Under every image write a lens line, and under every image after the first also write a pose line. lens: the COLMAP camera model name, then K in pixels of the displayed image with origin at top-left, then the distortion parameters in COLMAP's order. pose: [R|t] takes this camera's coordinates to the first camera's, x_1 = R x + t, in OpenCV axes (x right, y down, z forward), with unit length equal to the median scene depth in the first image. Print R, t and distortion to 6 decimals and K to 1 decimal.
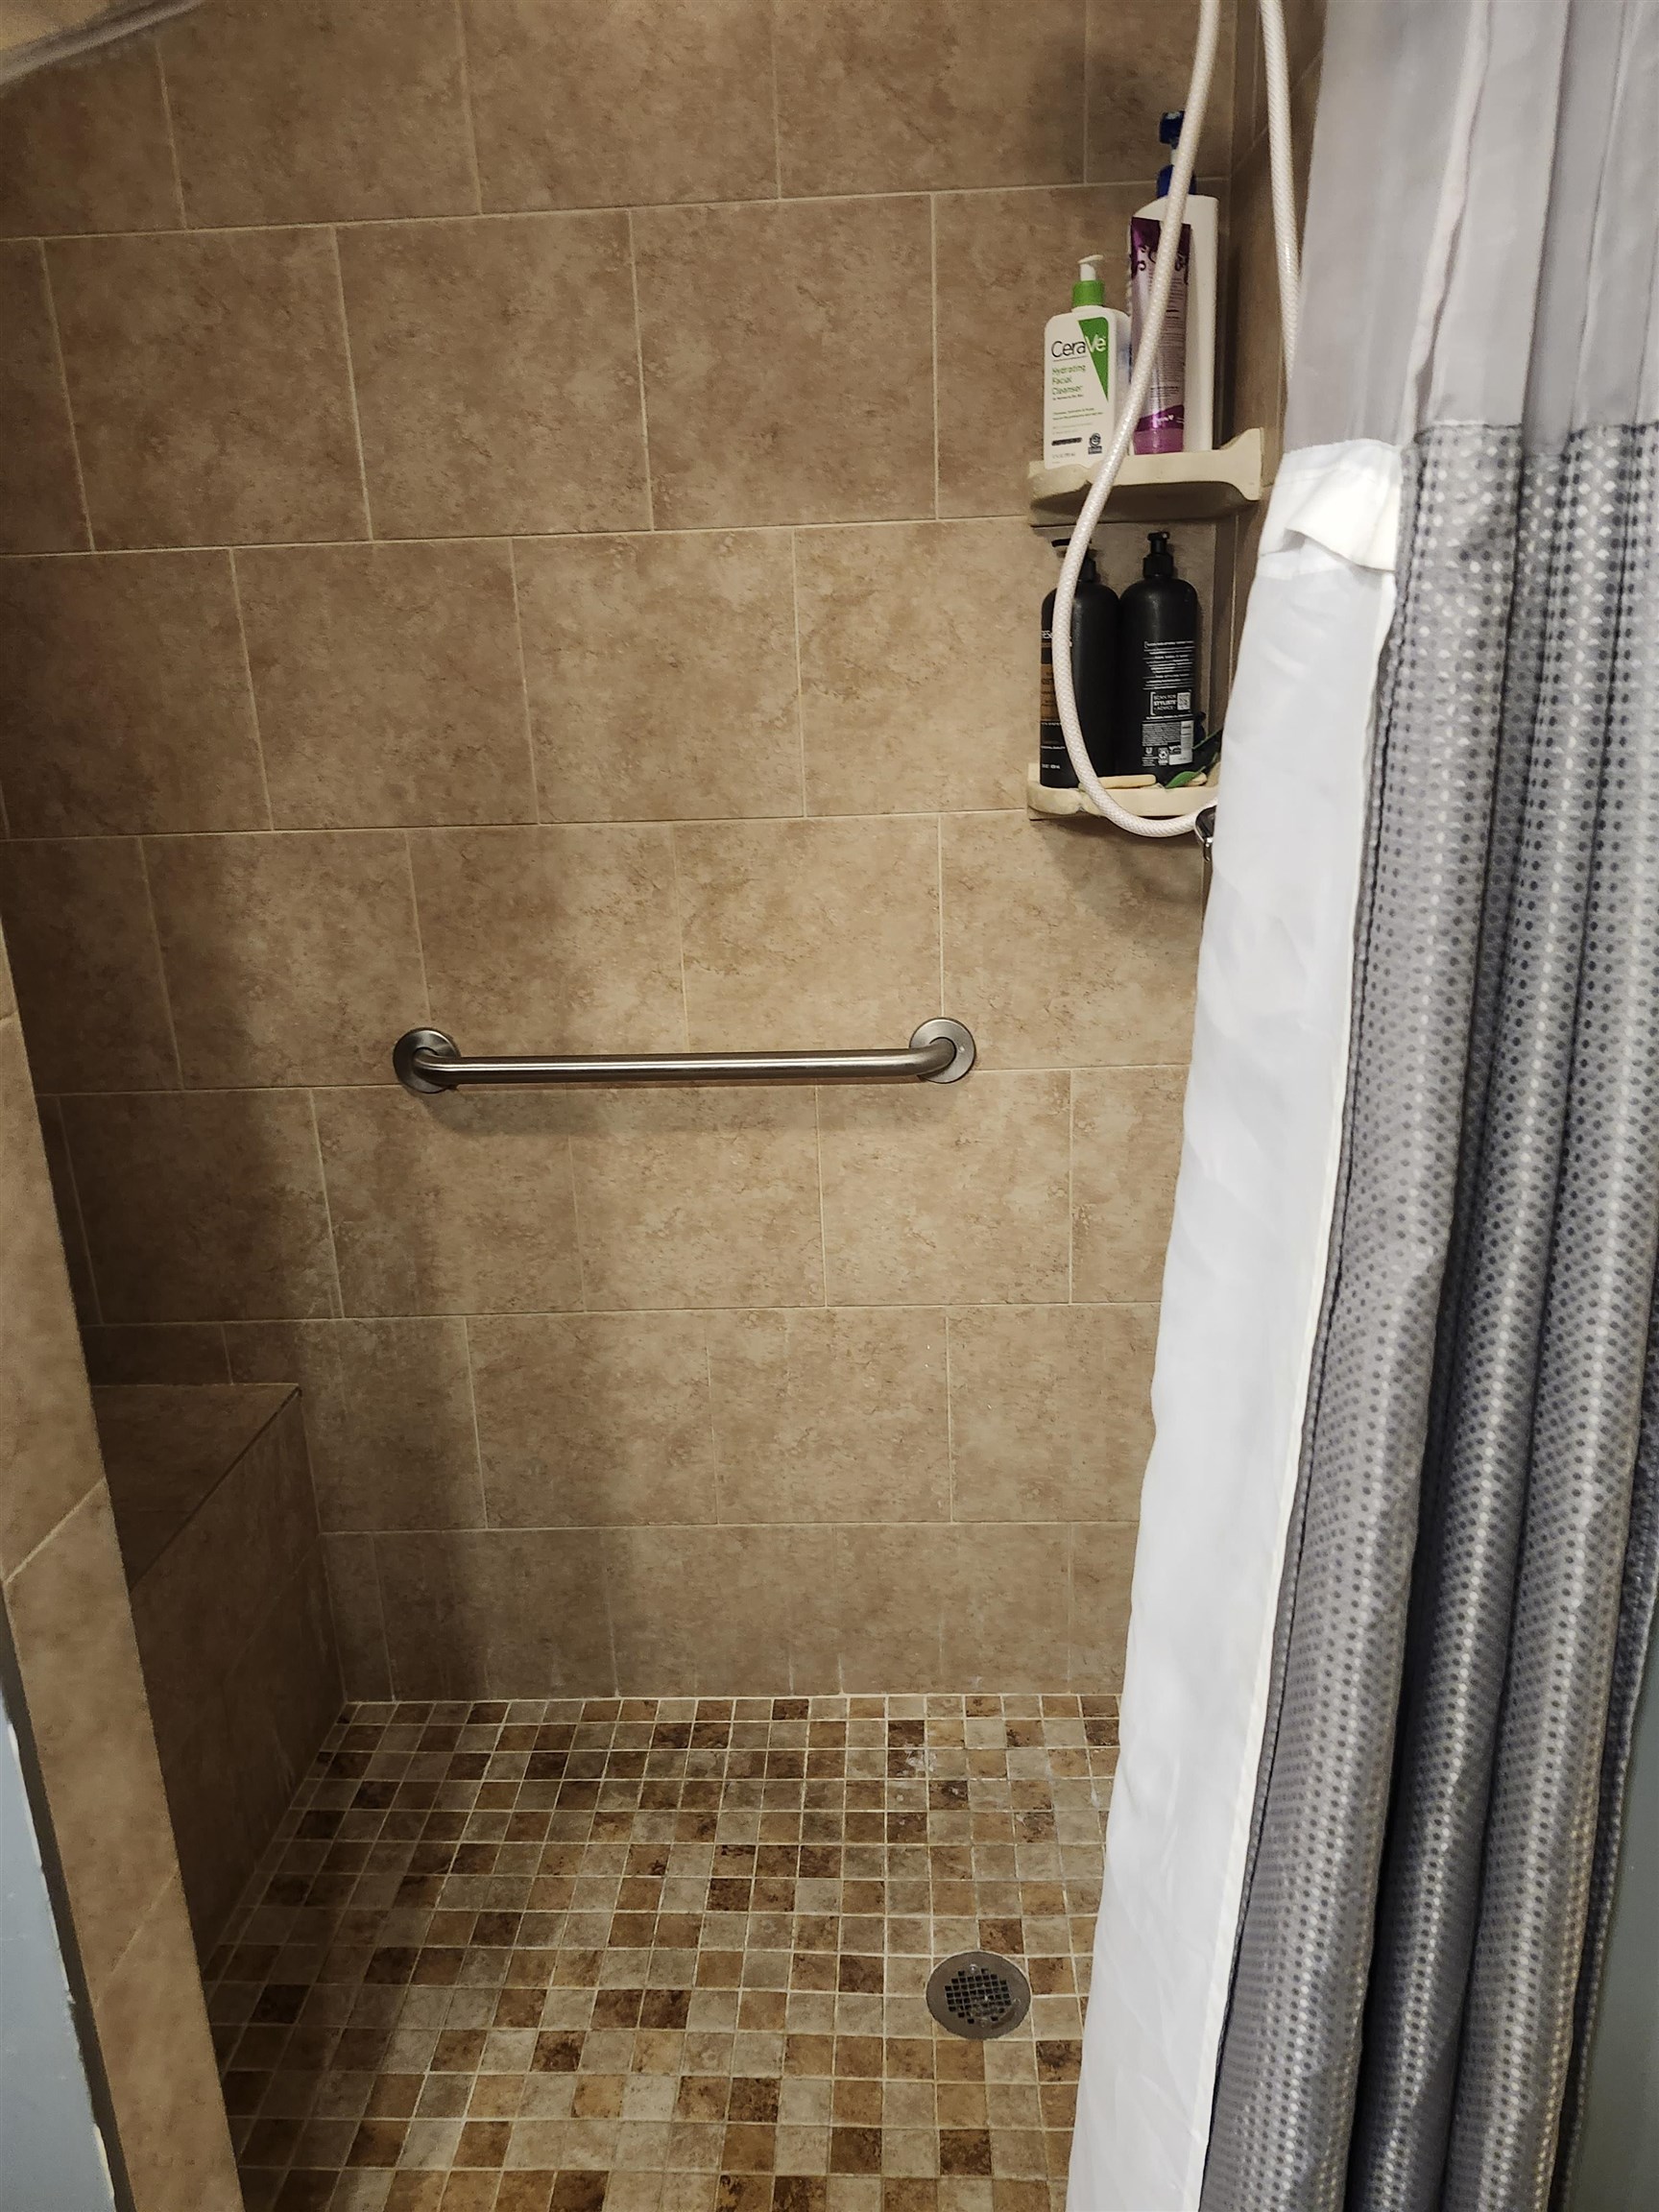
lens RADIAL K [[1598.6, 0, 829.5], [0, 1598.6, 1106.0], [0, 0, 1]] dist [-0.004445, -0.005126]
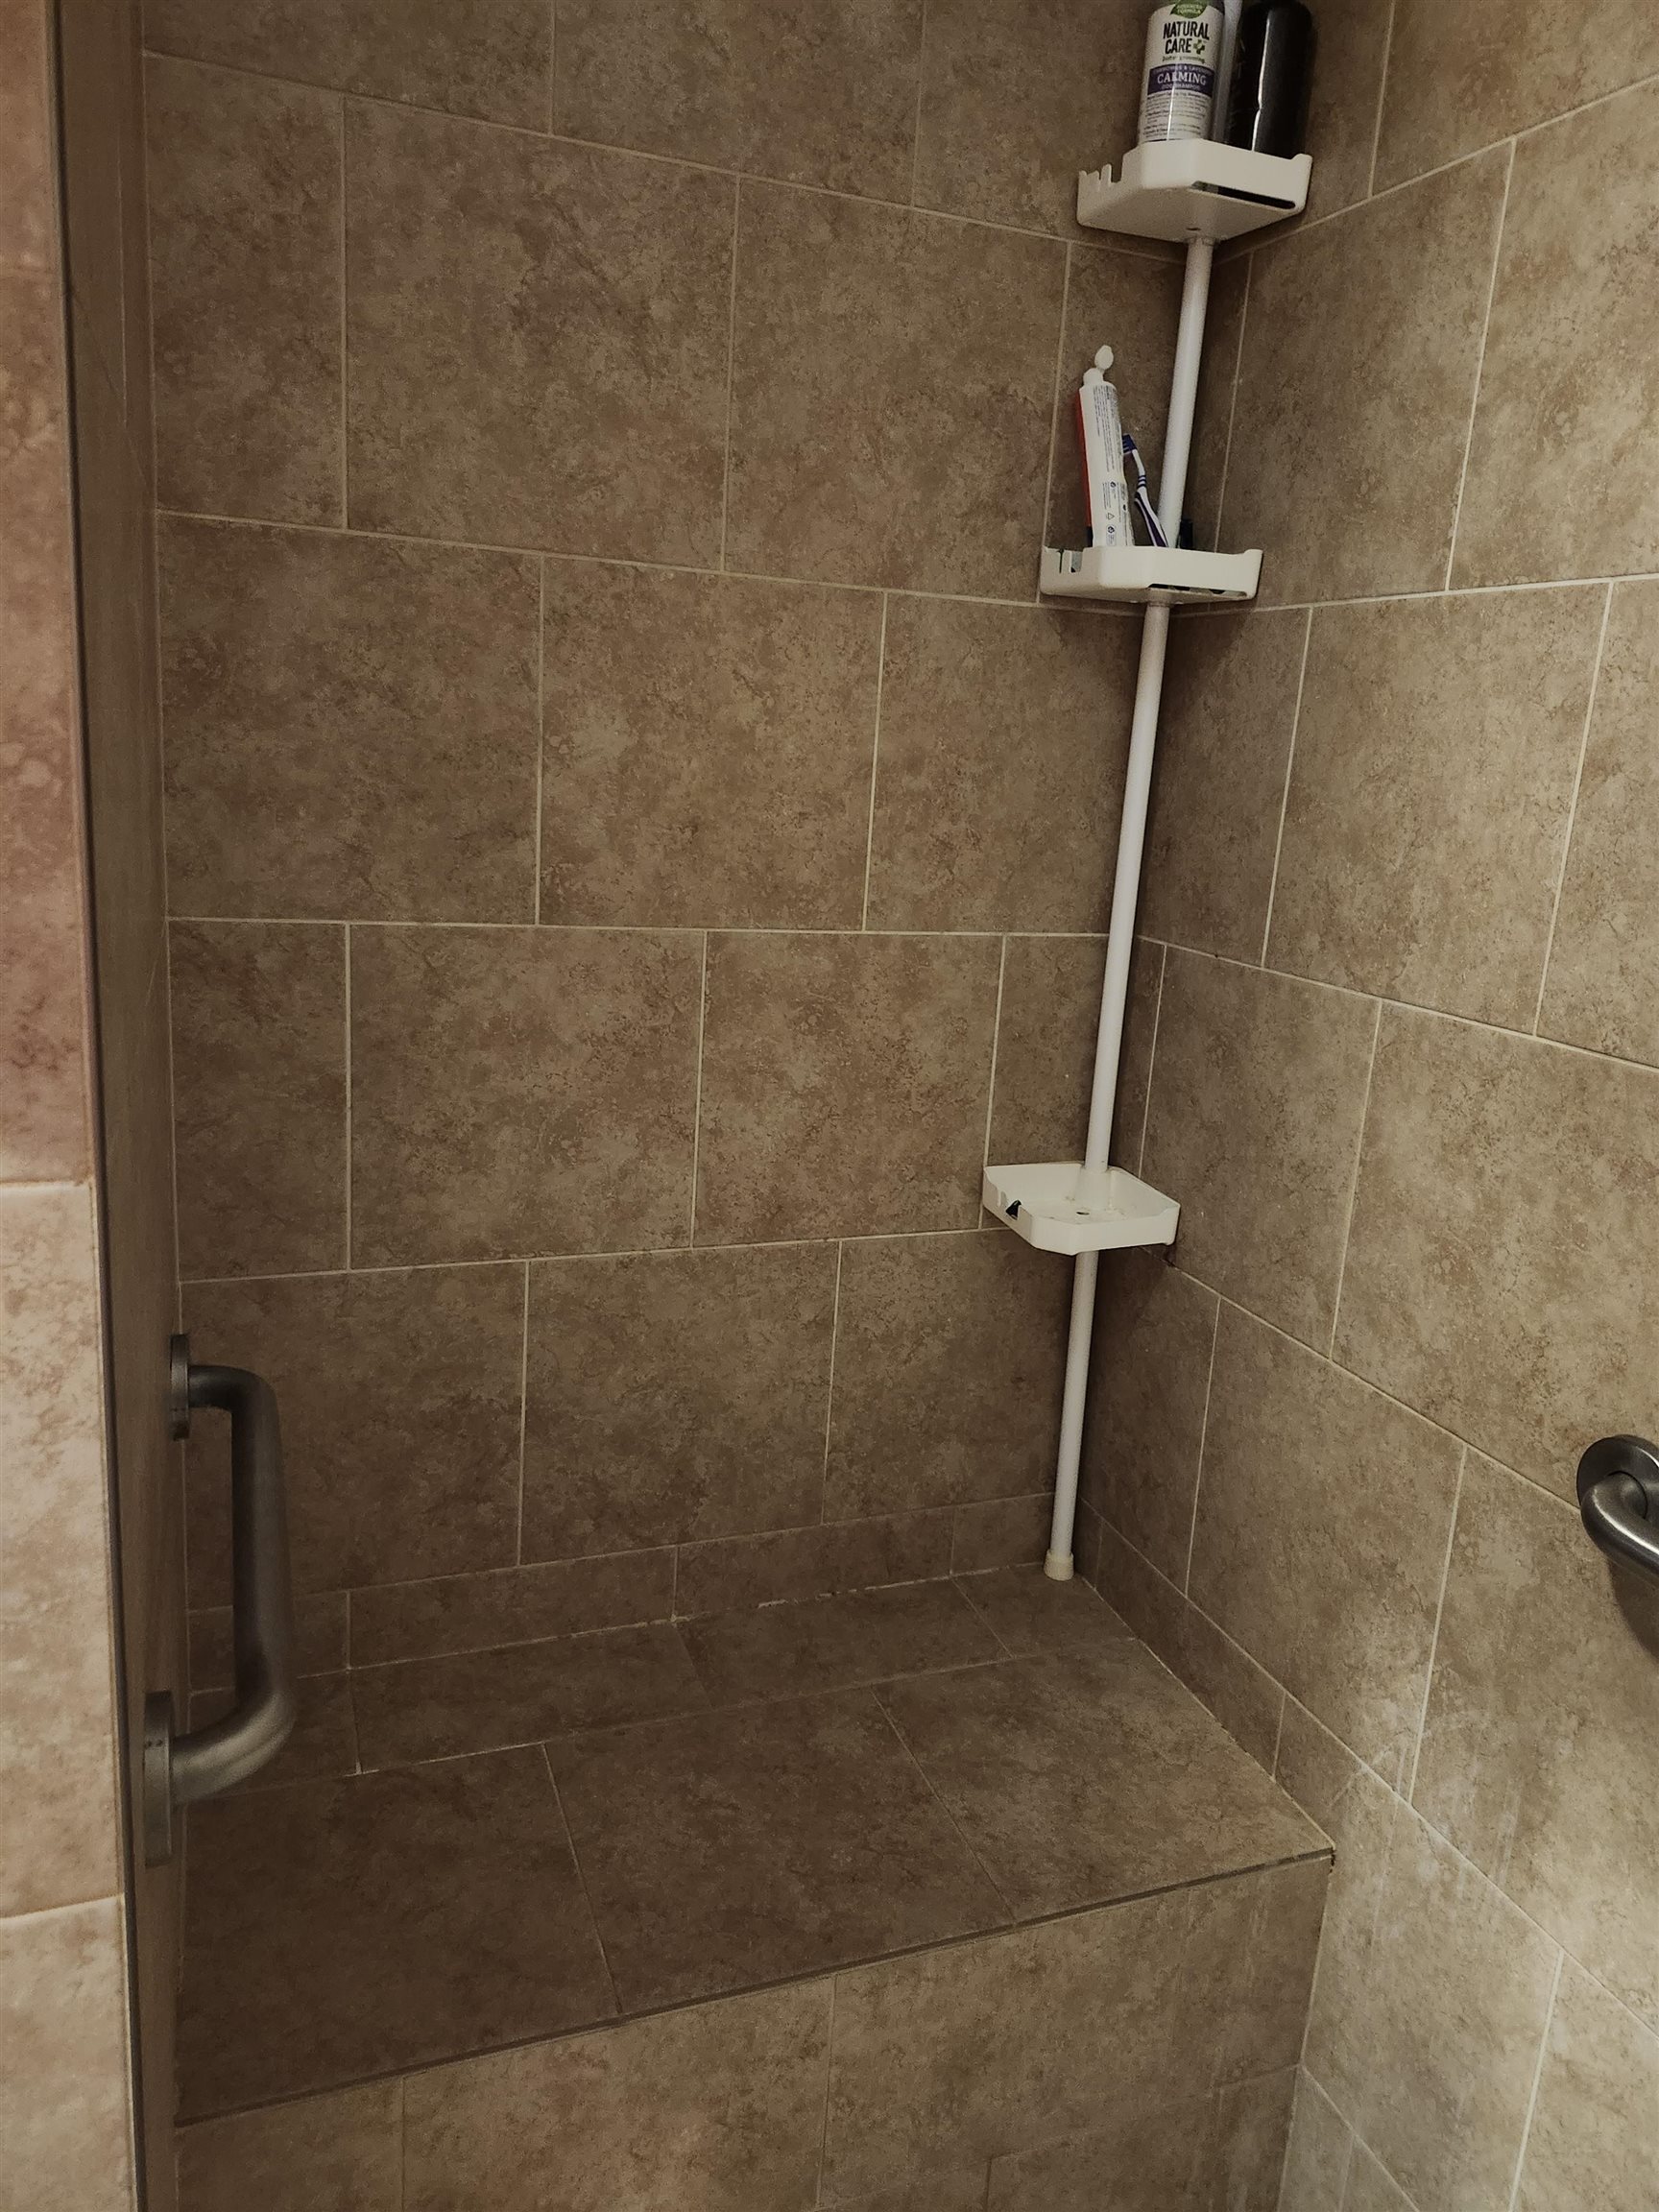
lens RADIAL K [[1542.5, 0, 829.5], [0, 1542.5, 1081.5], [0, 0, 1]] dist [0.121091, -0.161417]
pose [[0.413790, 0.257015, -0.873339, 0.070655], [-0.344357, 0.932231, 0.111189, -0.130285], [0.842731, 0.254732, 0.474253, 0.490229]]
